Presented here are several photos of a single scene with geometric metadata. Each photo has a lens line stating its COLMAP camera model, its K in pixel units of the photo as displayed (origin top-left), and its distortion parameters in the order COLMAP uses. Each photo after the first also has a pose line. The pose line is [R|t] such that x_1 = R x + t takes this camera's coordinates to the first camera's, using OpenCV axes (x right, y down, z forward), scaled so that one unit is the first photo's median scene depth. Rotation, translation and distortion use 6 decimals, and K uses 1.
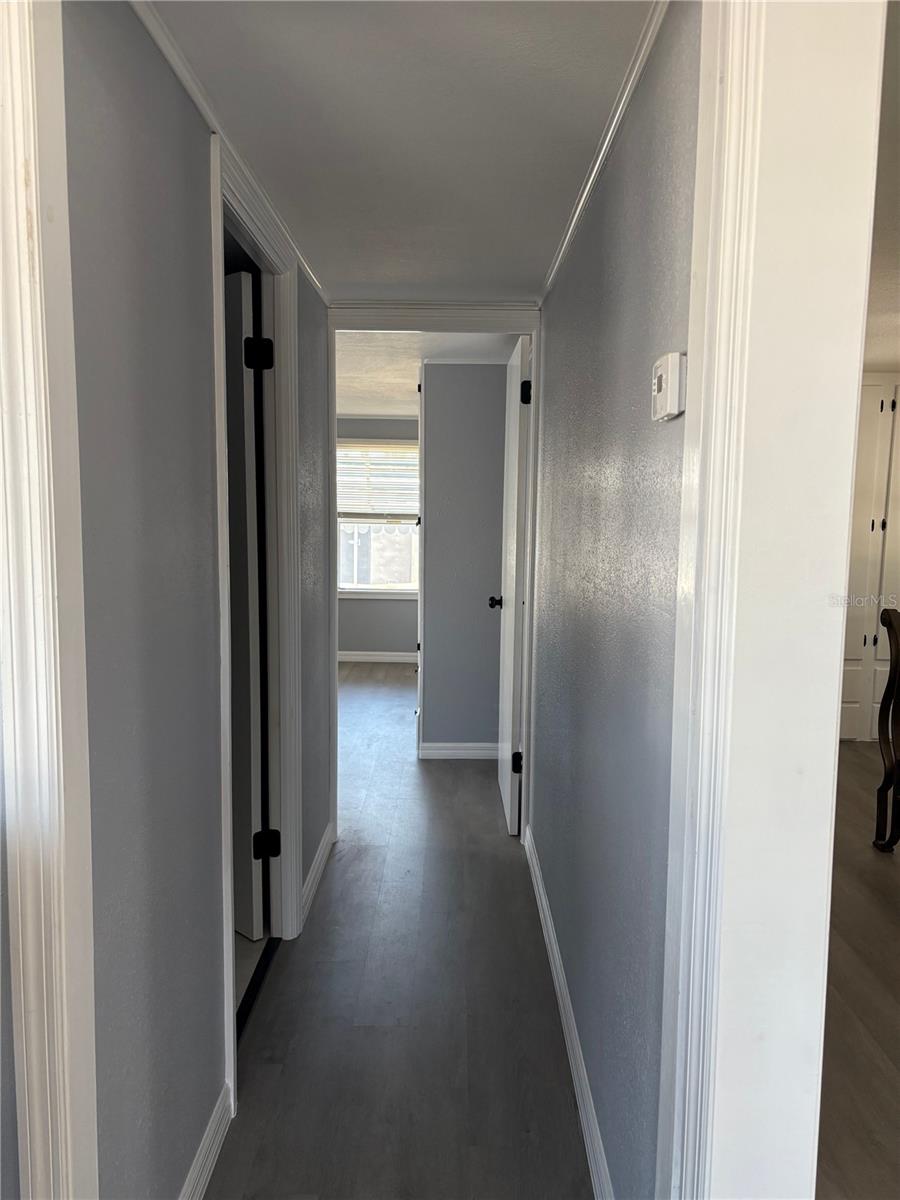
lens RADIAL K [[901.6, 0, 450.0], [0, 901.6, 600.0], [0, 0, 1]] dist [0.004883, 0.000823]
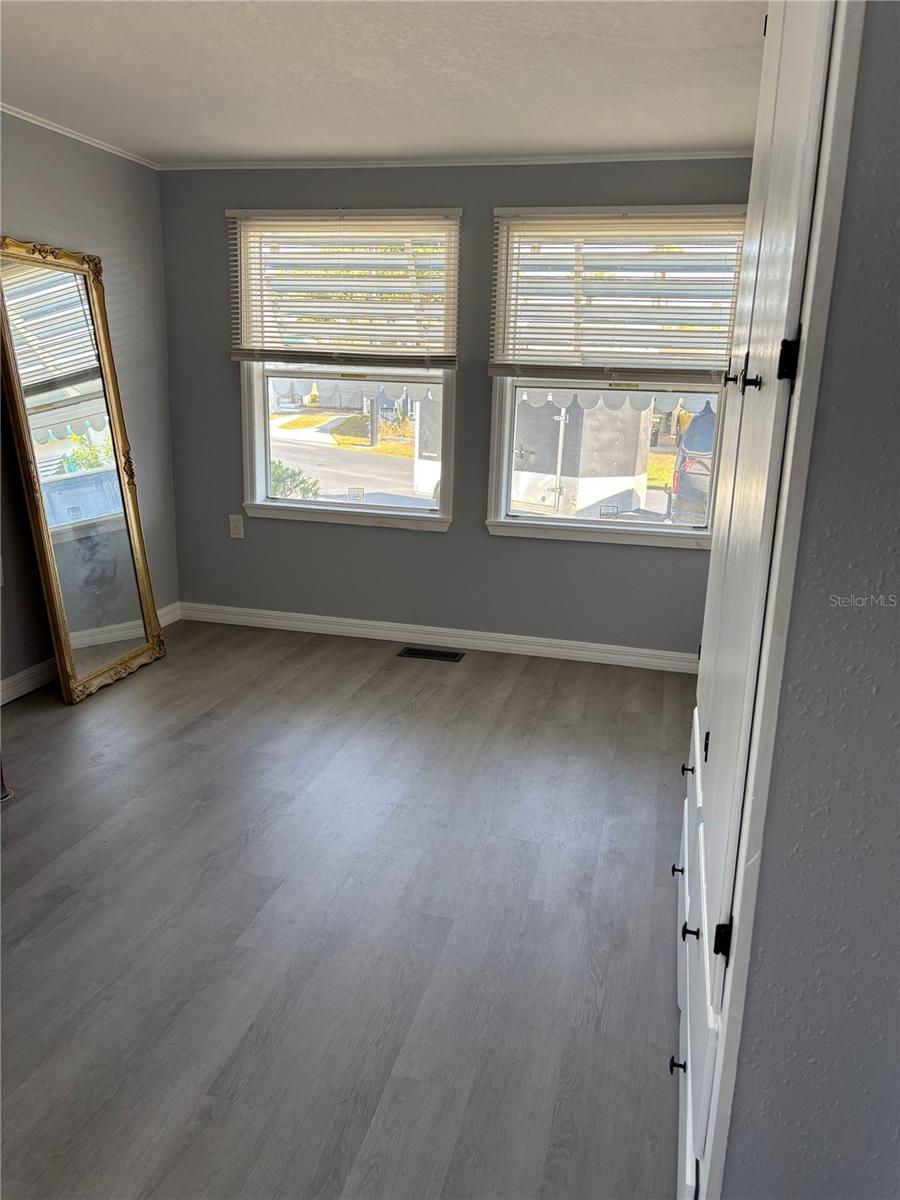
lens RADIAL K [[901.6, 0, 450.0], [0, 901.6, 600.0], [0, 0, 1]] dist [0.004883, 0.000823]
pose [[0.971642, 0.077831, -0.223281, -0.018615], [-0.045946, 0.988423, 0.144602, -0.020195], [0.231951, -0.130243, 0.963969, 0.256764]]
